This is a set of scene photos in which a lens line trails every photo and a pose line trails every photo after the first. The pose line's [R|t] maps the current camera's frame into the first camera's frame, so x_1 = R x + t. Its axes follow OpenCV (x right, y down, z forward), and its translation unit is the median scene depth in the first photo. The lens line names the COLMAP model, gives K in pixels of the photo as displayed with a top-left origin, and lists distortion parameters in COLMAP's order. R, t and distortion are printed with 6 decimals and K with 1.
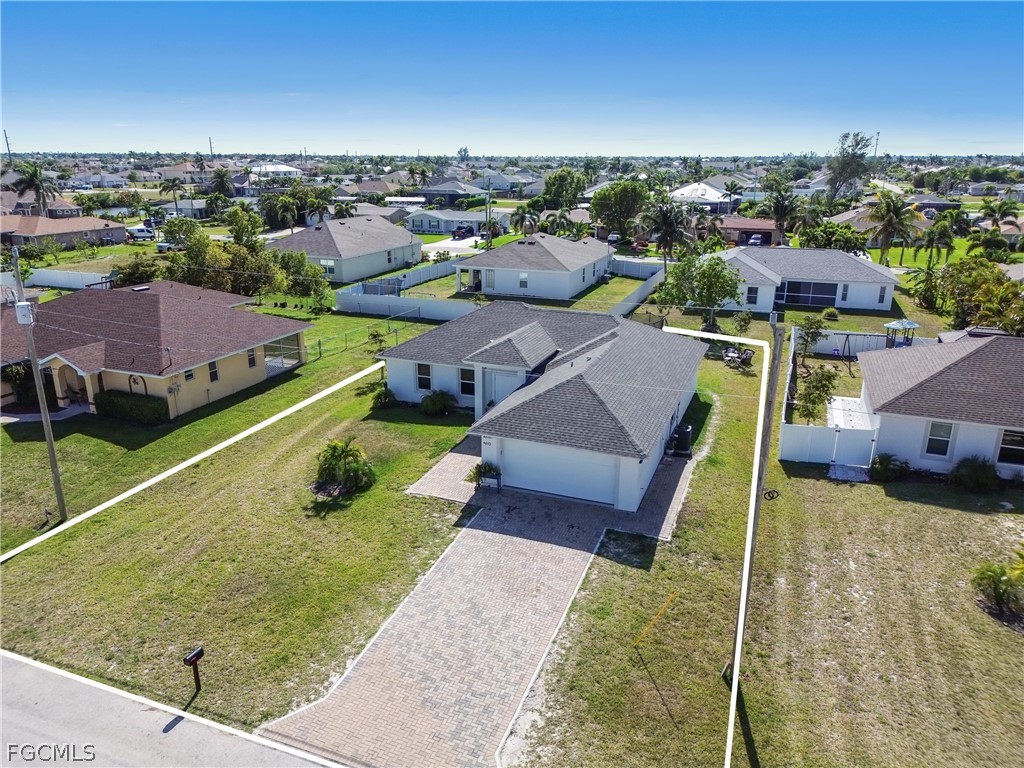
lens RADIAL K [[715.4, 0, 510.4], [0, 715.4, 381.4], [0, 0, 1]] dist [0.067557, -0.076591]
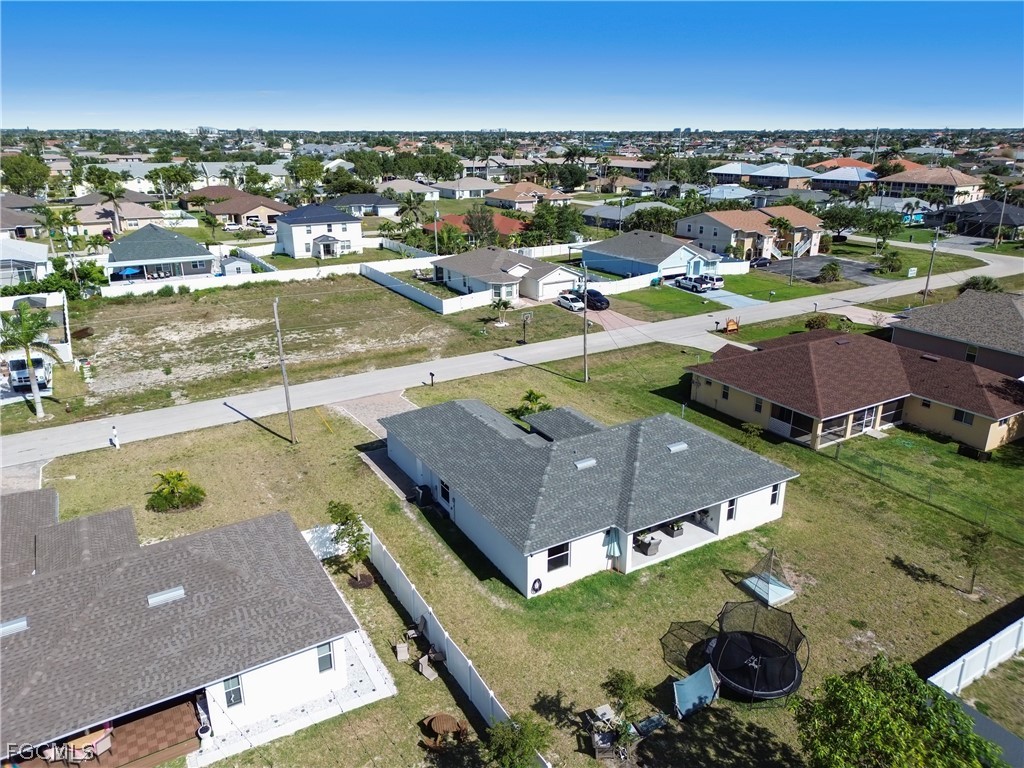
lens RADIAL K [[715.4, 0, 510.4], [0, 715.4, 381.4], [0, 0, 1]] dist [0.067557, -0.076591]
pose [[-0.614249, 0.256430, -0.746285, 1.123703], [-0.237498, 0.841803, 0.484730, -0.792074], [0.752524, 0.474986, -0.456175, 1.760246]]
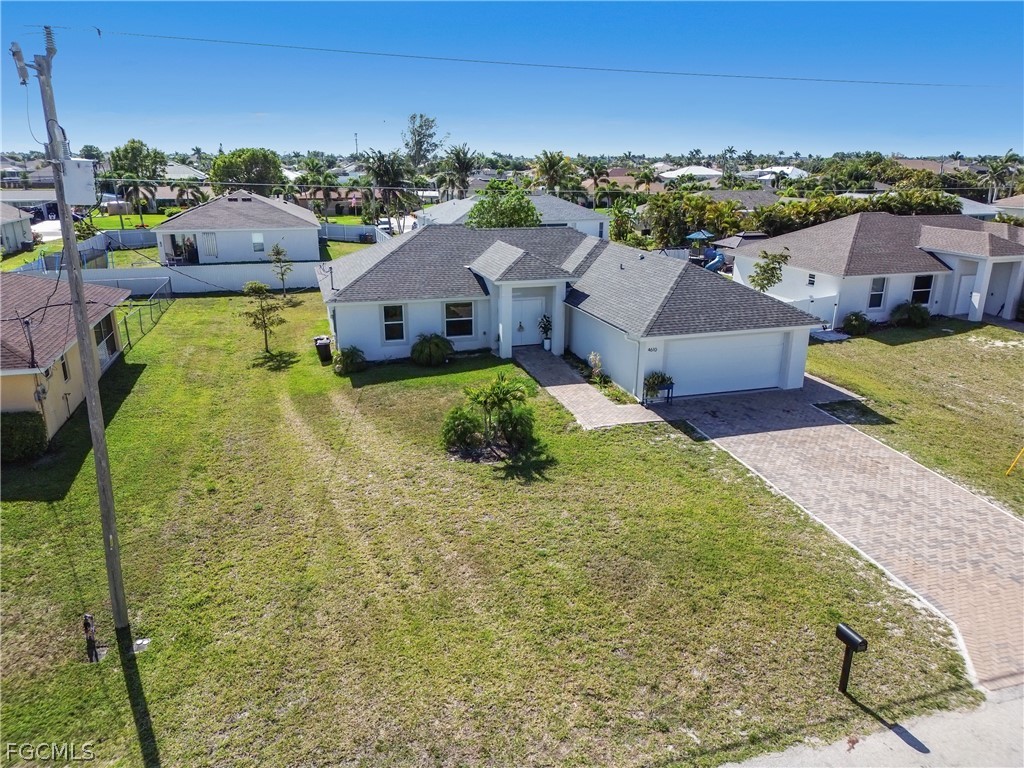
lens RADIAL K [[715.4, 0, 510.4], [0, 715.4, 381.4], [0, 0, 1]] dist [0.067557, -0.076591]
pose [[0.786472, -0.179914, 0.590840, -0.644426], [0.180956, 0.981775, 0.058083, 0.043842], [-0.590522, 0.061236, 0.804695, 0.418225]]
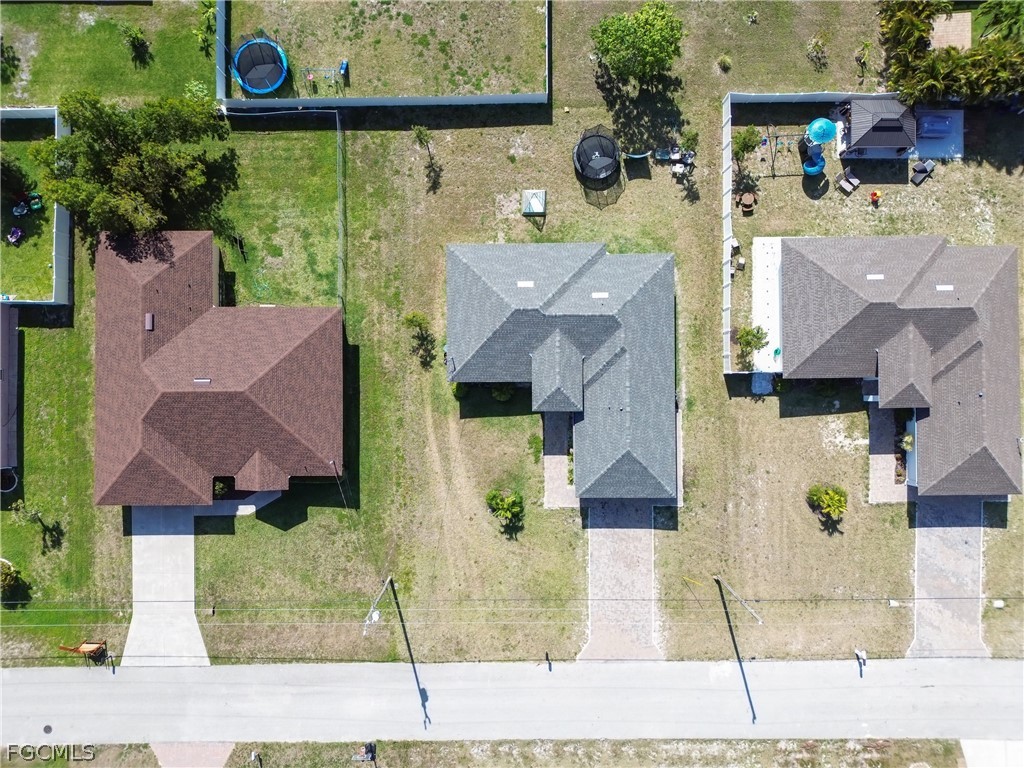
lens RADIAL K [[715.4, 0, 510.4], [0, 715.4, 381.4], [0, 0, 1]] dist [0.067557, -0.076591]
pose [[0.929167, -0.369442, -0.012718, -0.082031], [0.130307, 0.295145, 0.946525, -1.726497], [-0.345932, -0.881137, 0.322380, 0.699453]]
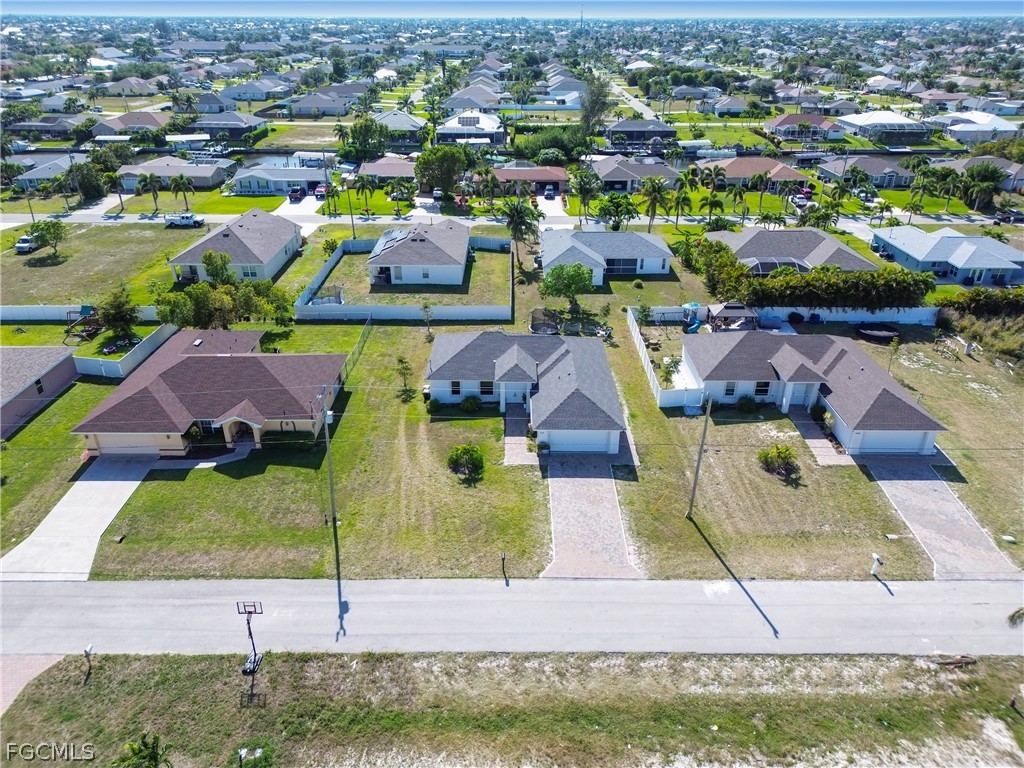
lens RADIAL K [[715.4, 0, 510.4], [0, 715.4, 381.4], [0, 0, 1]] dist [0.067557, -0.076591]
pose [[0.933099, -0.162351, 0.320887, -0.699616], [0.107089, 0.977256, 0.183037, -0.407660], [-0.343305, -0.136428, 0.929263, -0.749278]]
